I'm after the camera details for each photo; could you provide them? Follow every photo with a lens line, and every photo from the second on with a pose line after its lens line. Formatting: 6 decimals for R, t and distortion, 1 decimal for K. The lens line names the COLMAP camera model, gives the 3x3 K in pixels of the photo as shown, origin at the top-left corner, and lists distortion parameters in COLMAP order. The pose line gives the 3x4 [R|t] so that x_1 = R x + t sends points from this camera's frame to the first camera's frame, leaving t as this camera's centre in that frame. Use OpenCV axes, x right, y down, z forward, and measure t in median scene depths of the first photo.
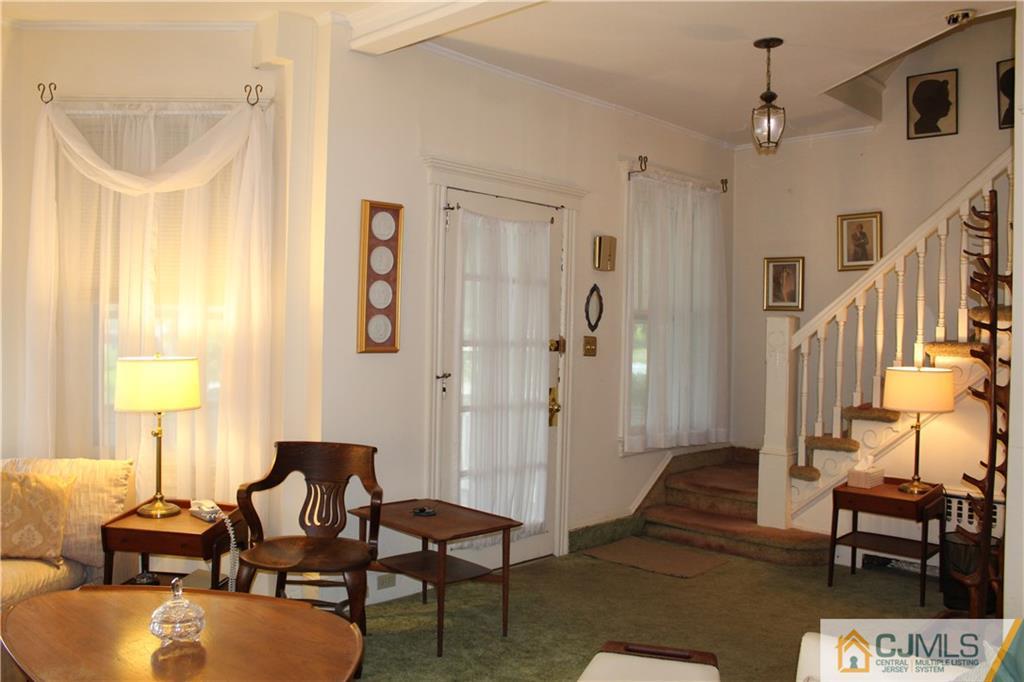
lens RADIAL K [[837.3, 0, 512.0], [0, 837.3, 341.0], [0, 0, 1]] dist [-0.166952, 0.131626]
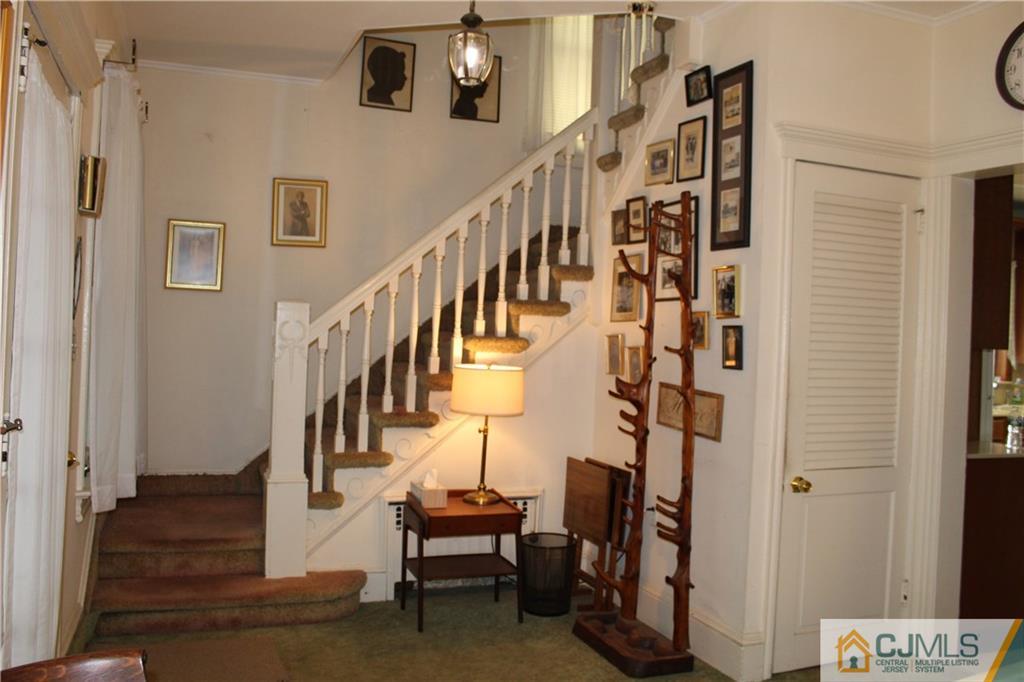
lens RADIAL K [[837.3, 0, 512.0], [0, 837.3, 341.0], [0, 0, 1]] dist [-0.166952, 0.131626]
pose [[0.420209, -0.012768, 0.907337, -0.289134], [-0.015901, 0.999644, 0.021431, -0.013054], [-0.907288, -0.023433, 0.419857, 0.500094]]
